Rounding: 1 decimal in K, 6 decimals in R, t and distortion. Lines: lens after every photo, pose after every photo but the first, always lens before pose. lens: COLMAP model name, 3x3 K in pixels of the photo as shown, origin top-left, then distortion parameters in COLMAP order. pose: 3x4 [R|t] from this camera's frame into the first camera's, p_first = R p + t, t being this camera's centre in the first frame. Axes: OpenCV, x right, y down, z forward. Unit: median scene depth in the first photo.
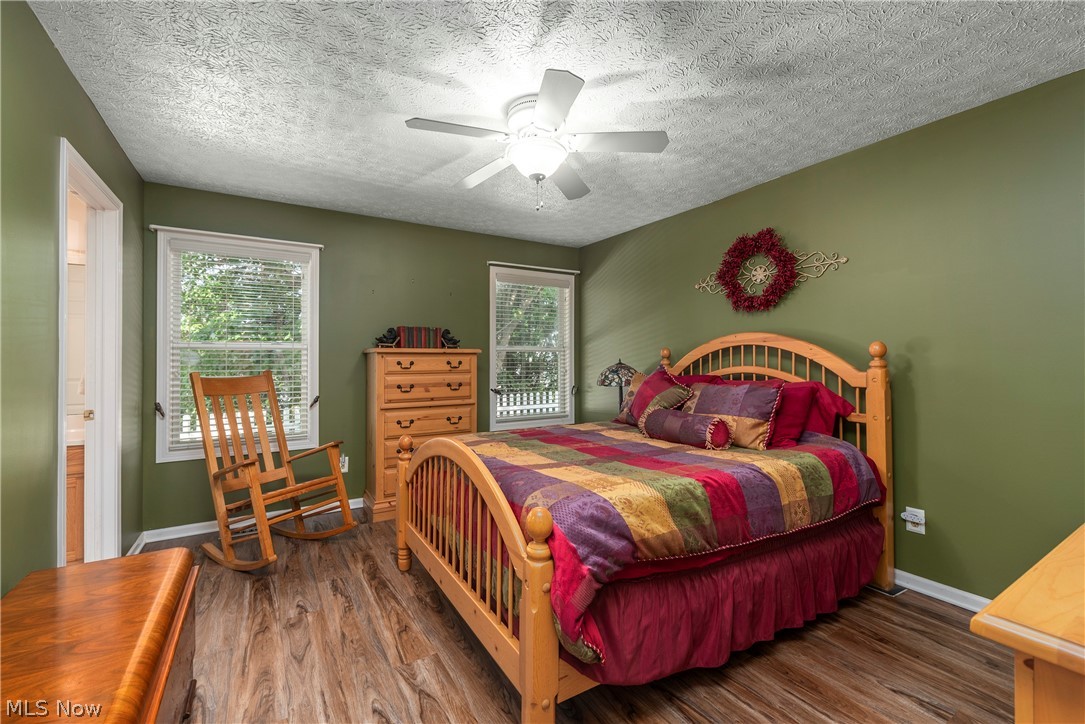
lens RADIAL K [[460.8, 0, 545.7], [0, 460.8, 350.4], [0, 0, 1]] dist [0.000662, -0.000068]
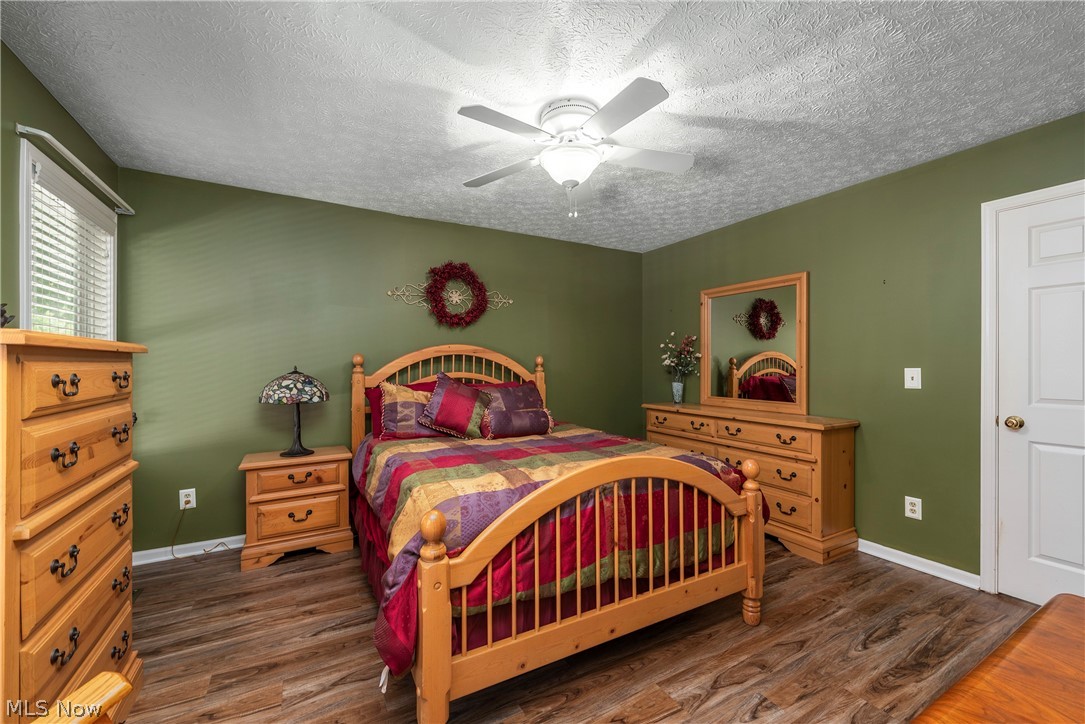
lens RADIAL K [[427.9, 0, 543.5], [0, 427.9, 366.0], [0, 0, 1]] dist [0.006348, -0.000397]
pose [[0.040237, 0.000600, 0.999190, -0.727412], [-0.019204, 0.999816, 0.000173, 0.014226], [-0.999006, -0.019196, 0.040241, 0.788632]]
